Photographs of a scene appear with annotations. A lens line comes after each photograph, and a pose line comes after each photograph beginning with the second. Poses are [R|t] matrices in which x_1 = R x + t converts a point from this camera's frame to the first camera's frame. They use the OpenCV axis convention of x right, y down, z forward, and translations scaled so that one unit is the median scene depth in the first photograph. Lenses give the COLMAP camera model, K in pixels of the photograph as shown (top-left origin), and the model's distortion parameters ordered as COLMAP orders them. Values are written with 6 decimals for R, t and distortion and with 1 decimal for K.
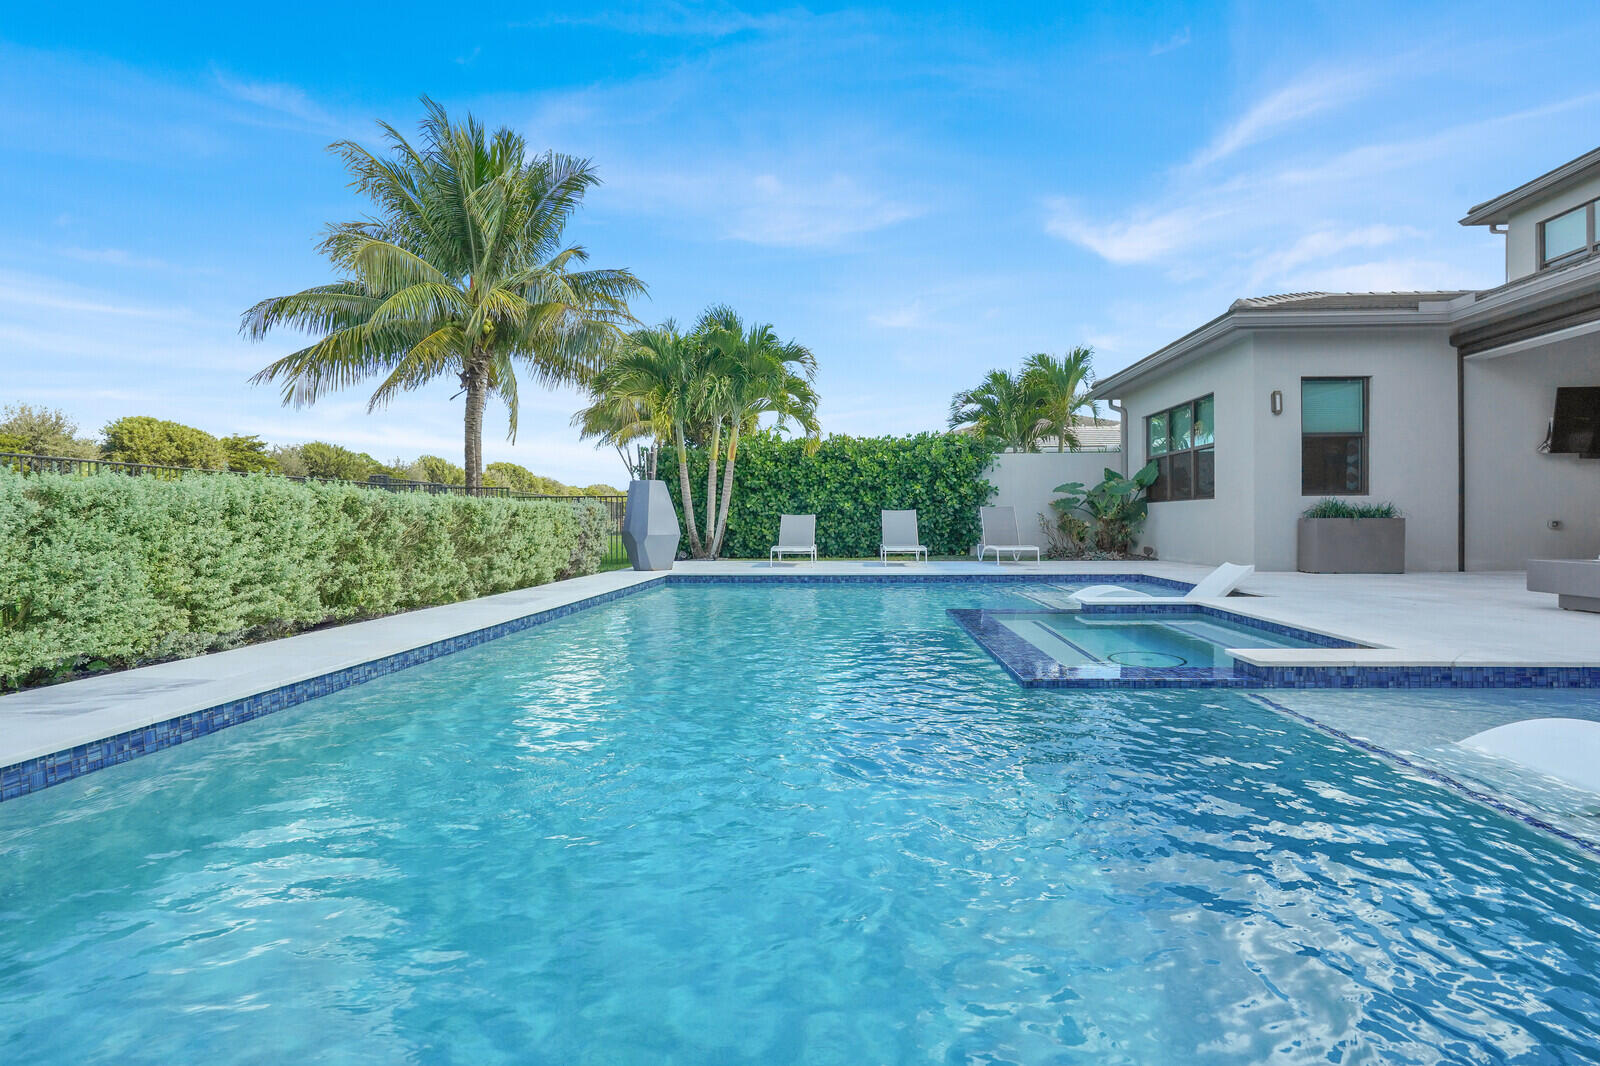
lens RADIAL K [[745.7, 0, 795.8], [0, 745.7, 528.0], [0, 0, 1]] dist [-0.063669, 0.024548]
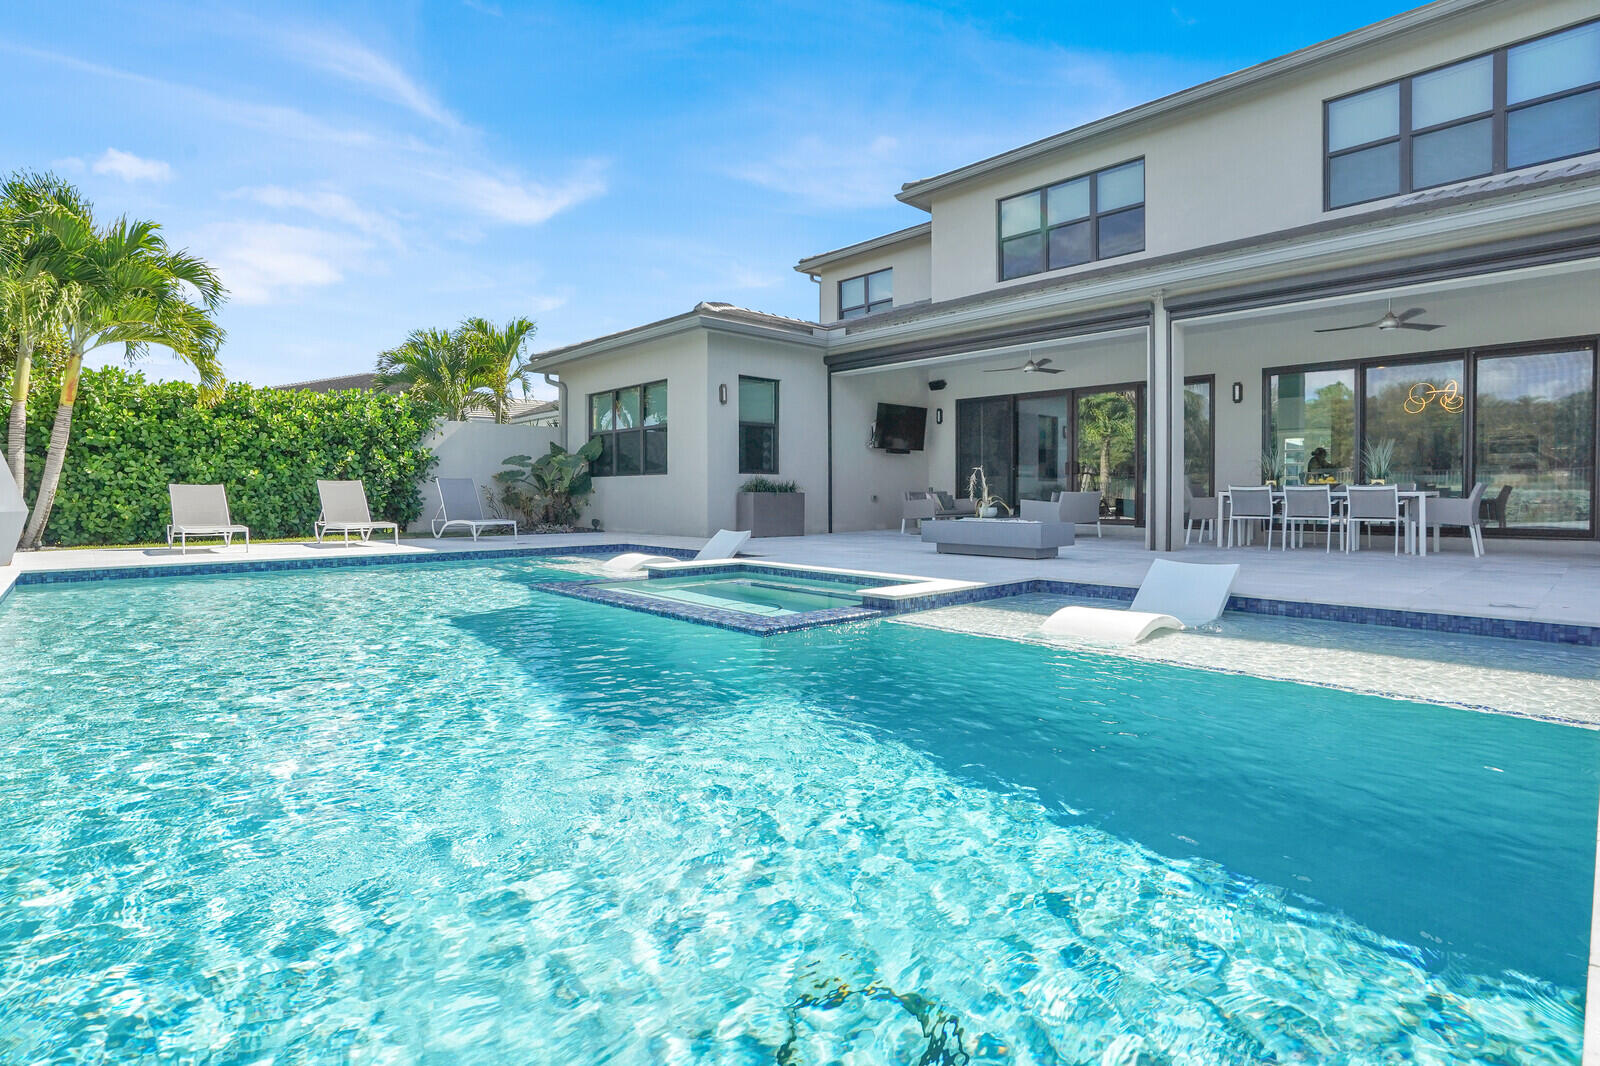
lens RADIAL K [[785.2, 0, 781.3], [0, 785.2, 498.5], [0, 0, 1]] dist [-0.070207, 0.029123]
pose [[0.685896, 0.000442, 0.727699, -0.152906], [0.004497, 0.999978, -0.004845, 0.002698], [-0.727686, 0.006595, 0.685879, 0.045108]]
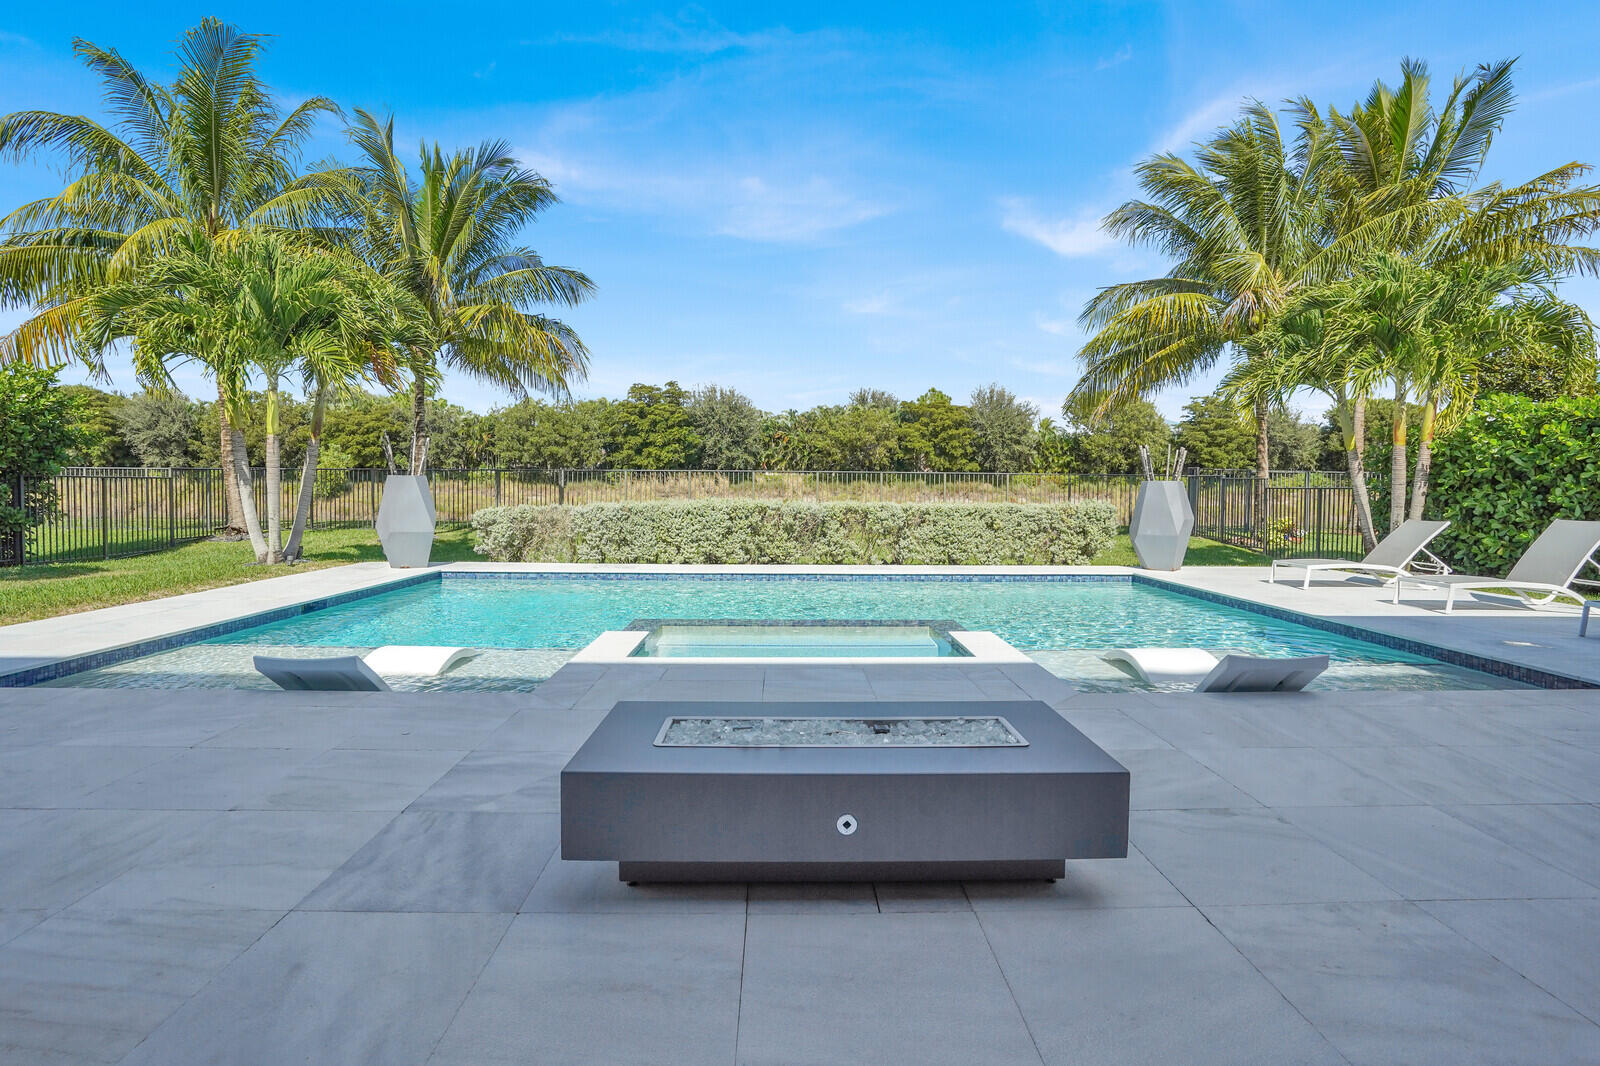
lens RADIAL K [[753.1, 0, 798.6], [0, 753.1, 526.2], [0, 0, 1]] dist [-0.063661, 0.022815]
pose [[0.102928, 0.053587, -0.993244, 0.636979], [-0.016061, 0.998507, 0.052207, -0.039369], [0.994559, 0.010579, 0.103635, 0.346585]]
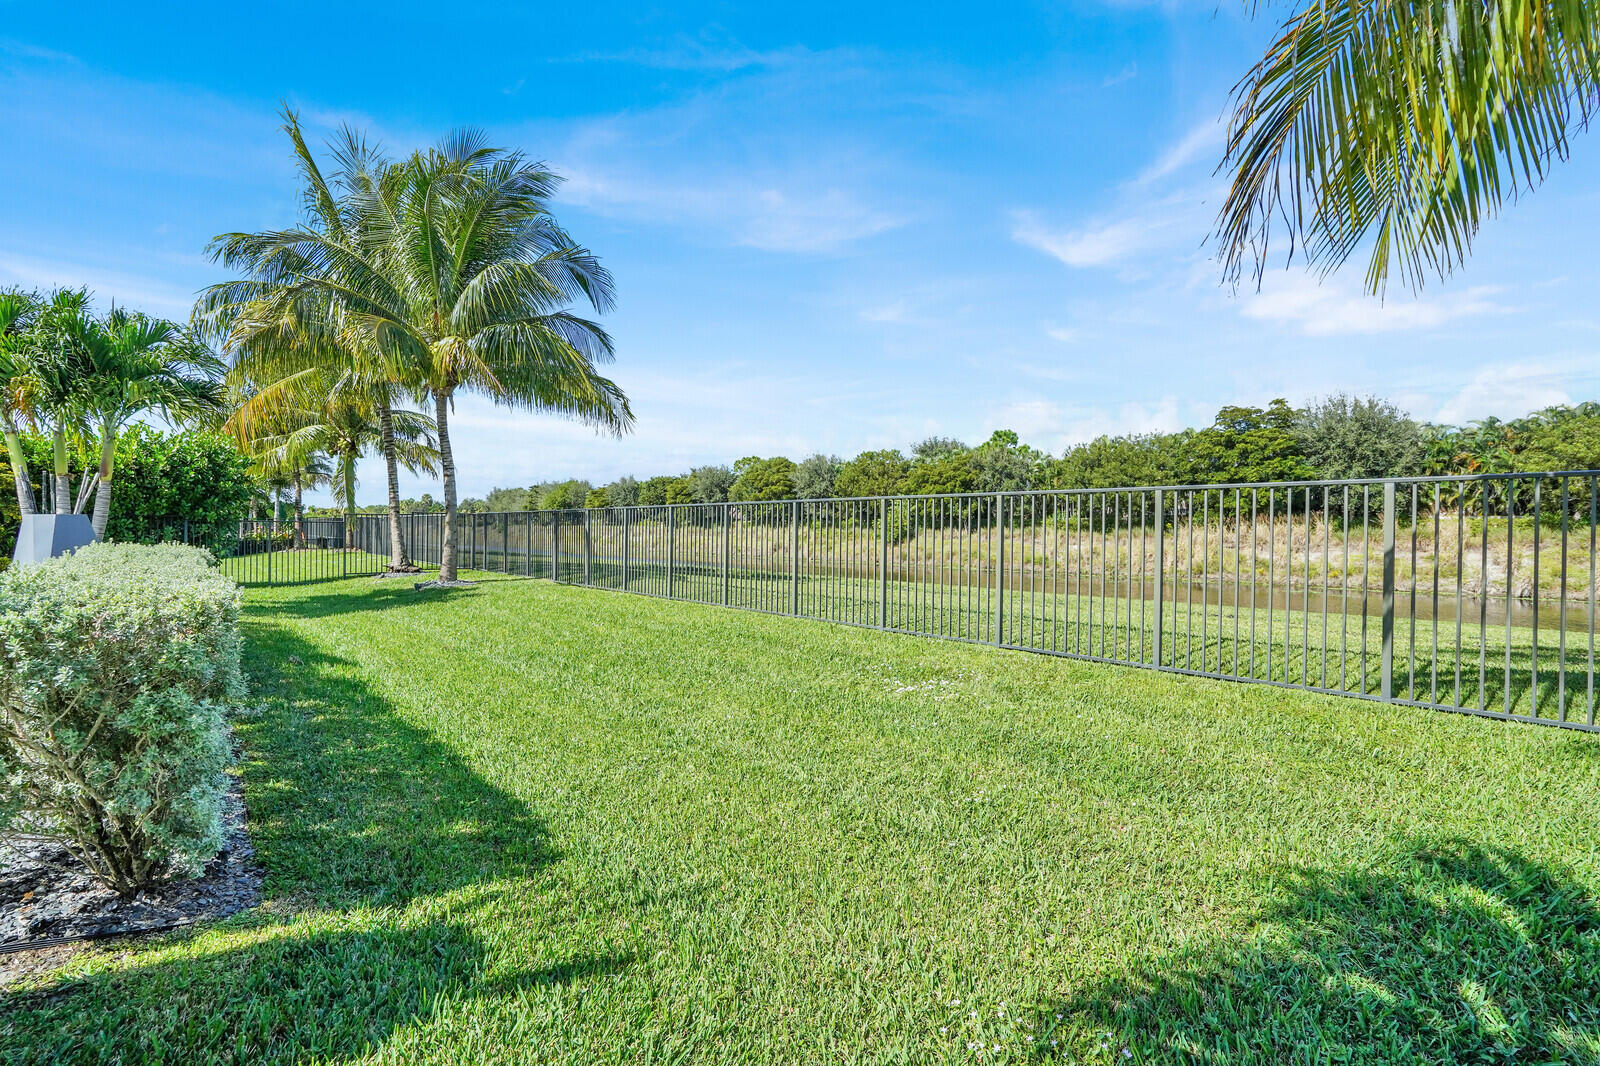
lens RADIAL K [[745.7, 0, 795.8], [0, 745.7, 528.0], [0, 0, 1]] dist [-0.063669, 0.024548]
pose [[-0.703671, -0.006742, -0.710494, -0.278213], [-0.014121, 0.999890, 0.004497, -0.049164], [0.710385, 0.013198, -0.703689, 1.052440]]
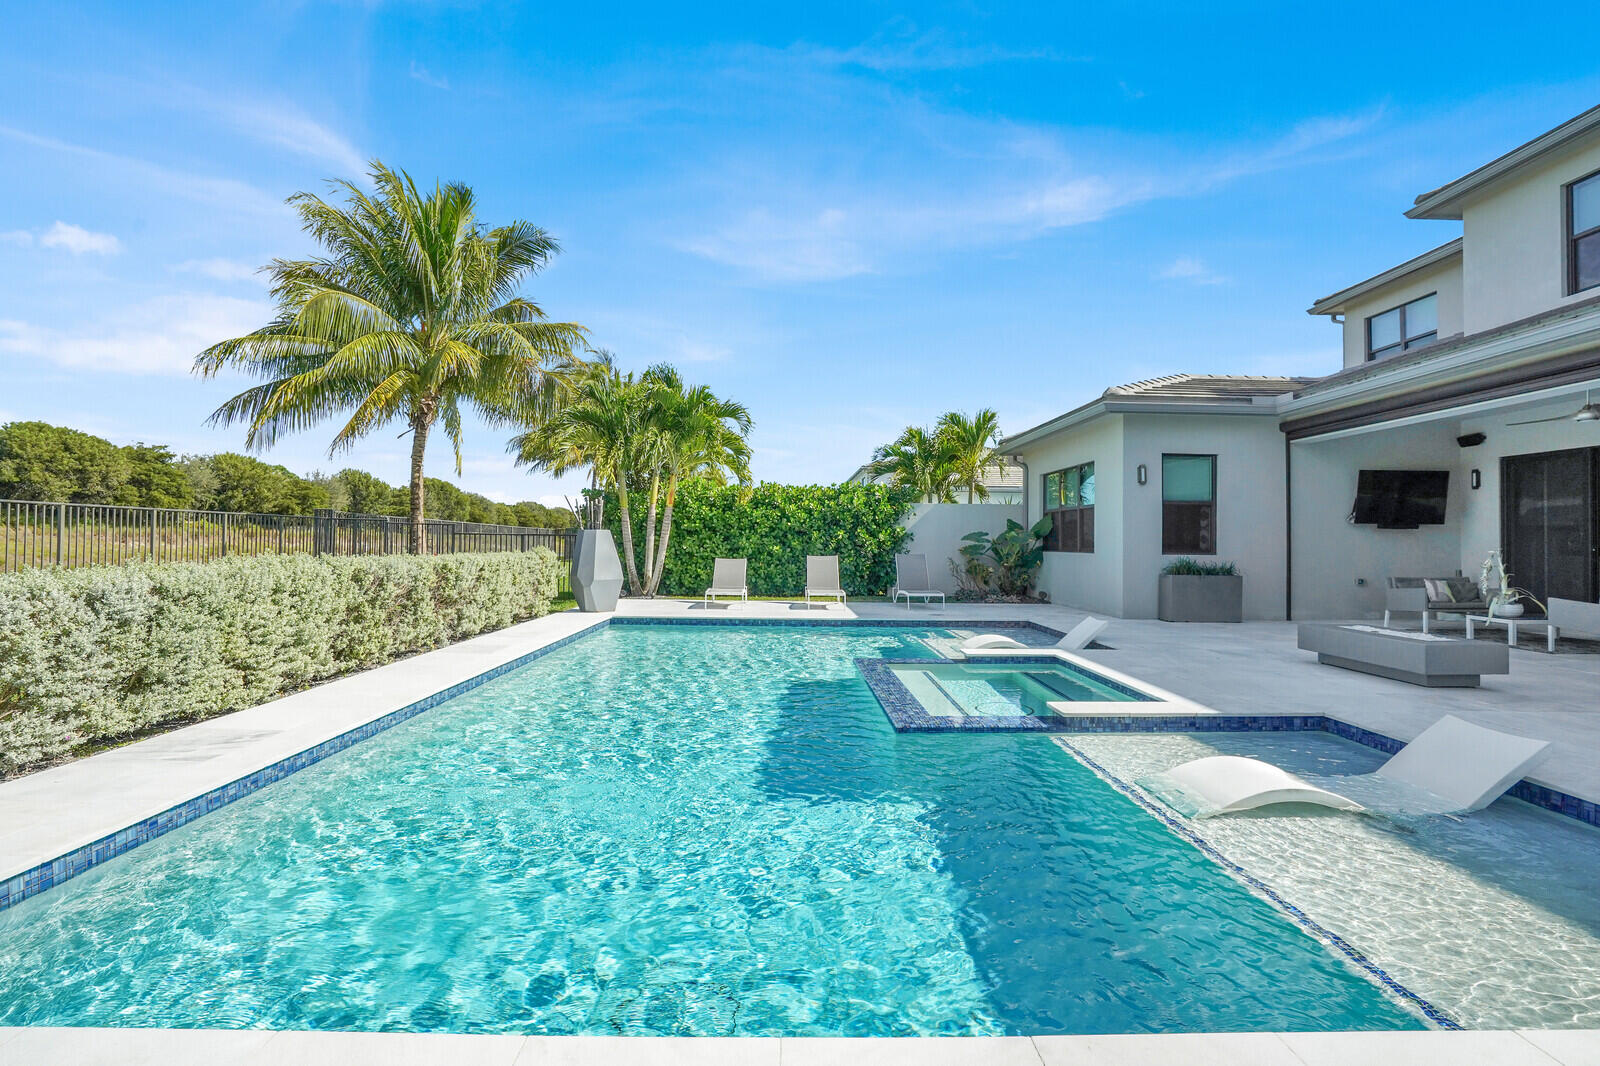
lens RADIAL K [[745.7, 0, 795.8], [0, 745.7, 528.0], [0, 0, 1]] dist [-0.063669, 0.024548]
pose [[0.995706, 0.018116, 0.090783, -0.002280], [-0.015566, 0.999467, -0.028712, -0.033328], [-0.091254, 0.027176, 0.995457, -0.100146]]
